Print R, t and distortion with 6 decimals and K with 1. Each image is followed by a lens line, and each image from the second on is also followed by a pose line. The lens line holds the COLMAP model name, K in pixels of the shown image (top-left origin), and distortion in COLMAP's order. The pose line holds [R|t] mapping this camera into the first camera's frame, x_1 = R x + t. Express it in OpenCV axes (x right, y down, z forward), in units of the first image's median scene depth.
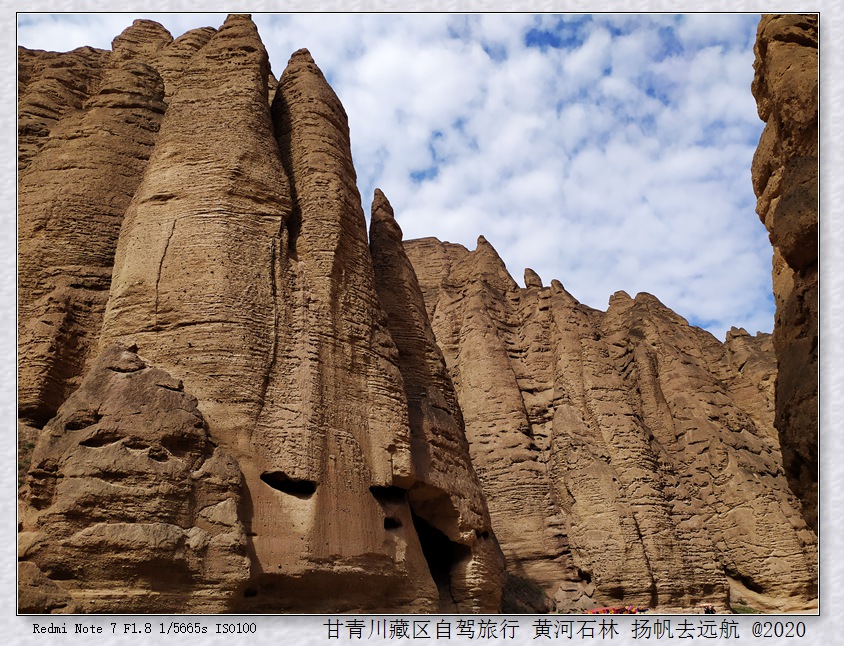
lens RADIAL K [[588.0, 0, 408.5], [0, 588.0, 326.1], [0, 0, 1]] dist [0.041010, -0.023185]
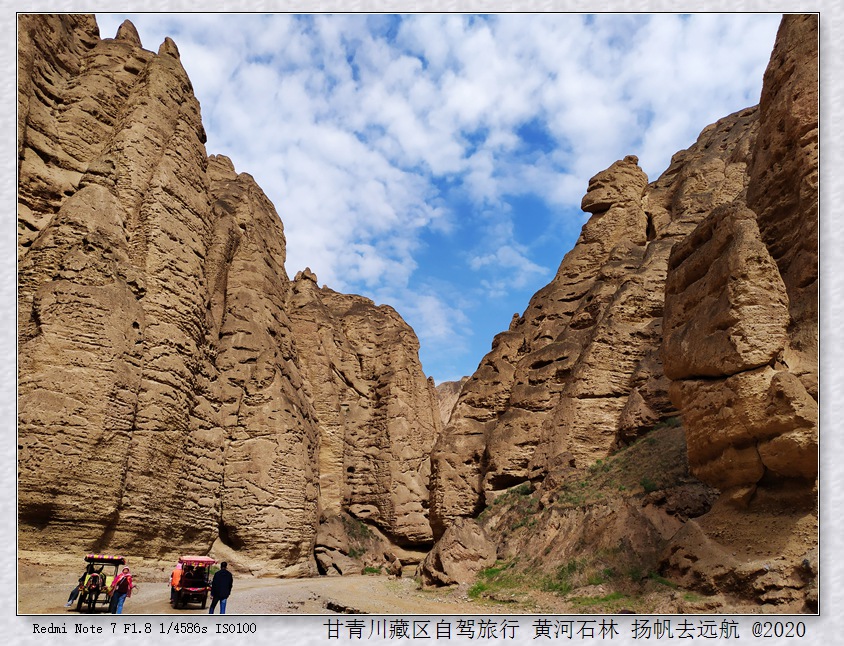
lens RADIAL K [[588.0, 0, 408.5], [0, 588.0, 326.1], [0, 0, 1]] dist [0.041010, -0.023185]
pose [[0.622078, 0.393133, 0.677100, 0.123310], [-0.442224, 0.890072, -0.110499, 0.191980], [-0.646109, -0.230691, 0.727547, 0.402748]]
